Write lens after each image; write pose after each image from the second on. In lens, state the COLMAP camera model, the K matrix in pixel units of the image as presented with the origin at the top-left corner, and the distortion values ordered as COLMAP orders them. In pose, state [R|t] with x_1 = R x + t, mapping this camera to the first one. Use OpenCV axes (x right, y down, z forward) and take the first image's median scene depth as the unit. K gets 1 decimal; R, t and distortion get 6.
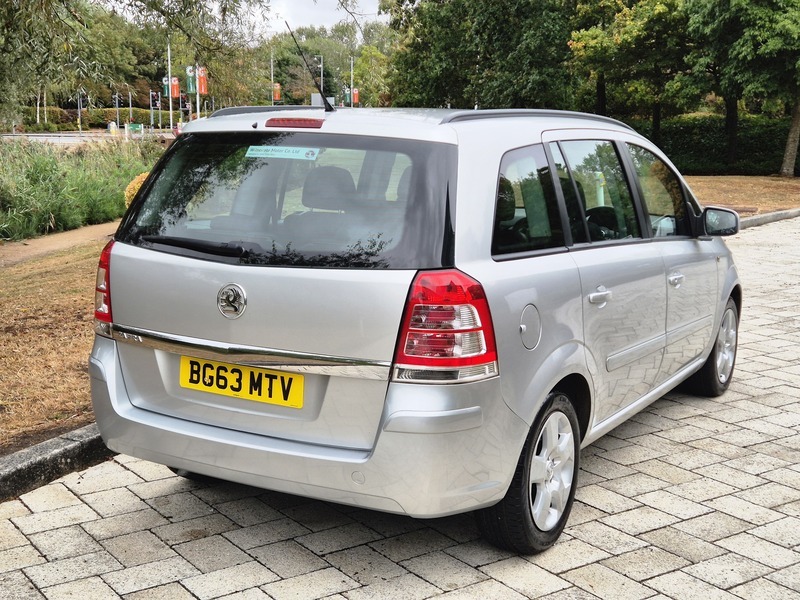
lens RADIAL K [[1029.0, 0, 421.6], [0, 1029.0, 252.8], [0, 0, 1]] dist [0.093021, 0.000000]
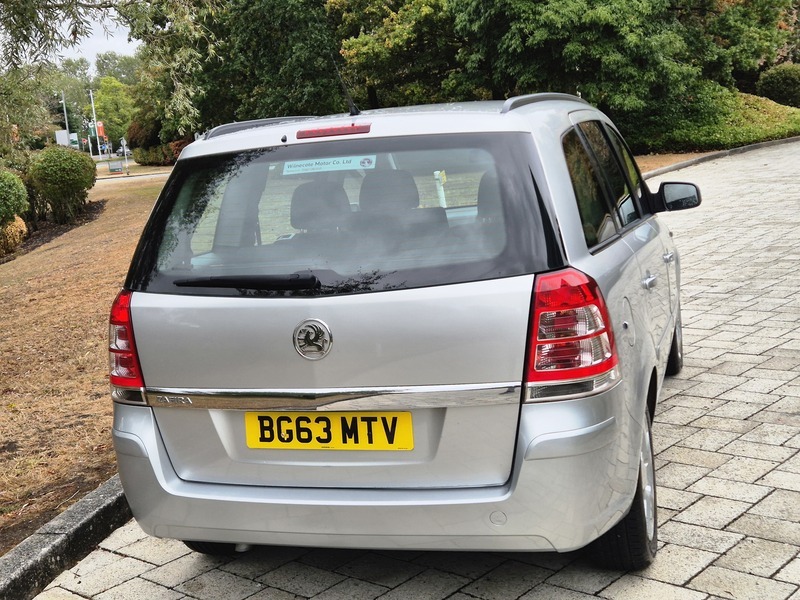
lens RADIAL K [[1029.0, 0, 371.0], [0, 1029.0, 253.1], [0, 0, 1]] dist [0.093021, 0.000000]
pose [[0.974438, -0.127730, 0.184813, -0.274649], [0.130717, 0.991412, -0.004022, -0.014604], [-0.182712, 0.028077, 0.982765, 0.136045]]
